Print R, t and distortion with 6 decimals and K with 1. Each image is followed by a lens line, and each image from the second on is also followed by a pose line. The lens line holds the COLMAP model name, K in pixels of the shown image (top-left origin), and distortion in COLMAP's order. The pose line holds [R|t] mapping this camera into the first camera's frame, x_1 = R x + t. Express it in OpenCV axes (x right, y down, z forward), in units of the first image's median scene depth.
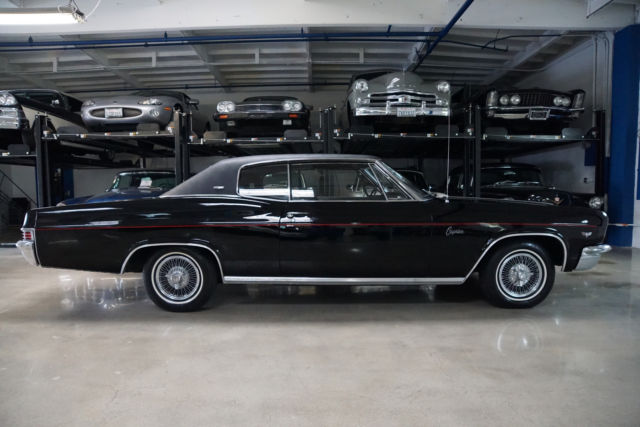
lens RADIAL K [[446.9, 0, 318.5], [0, 446.9, 218.5], [0, 0, 1]] dist [-0.153577, 0.114655]
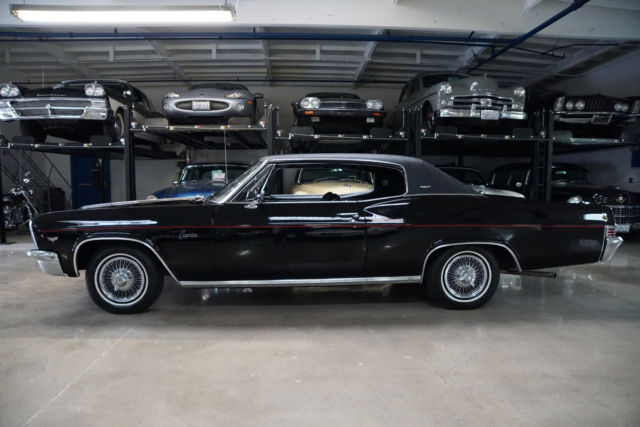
lens RADIAL K [[446.9, 0, 318.5], [0, 446.9, 218.5], [0, 0, 1]] dist [-0.153577, 0.114655]
pose [[0.998371, 0.009511, 0.056250, -0.254320], [-0.010547, 0.999780, 0.018153, -0.004383], [-0.056065, -0.018717, 0.998252, -0.033735]]
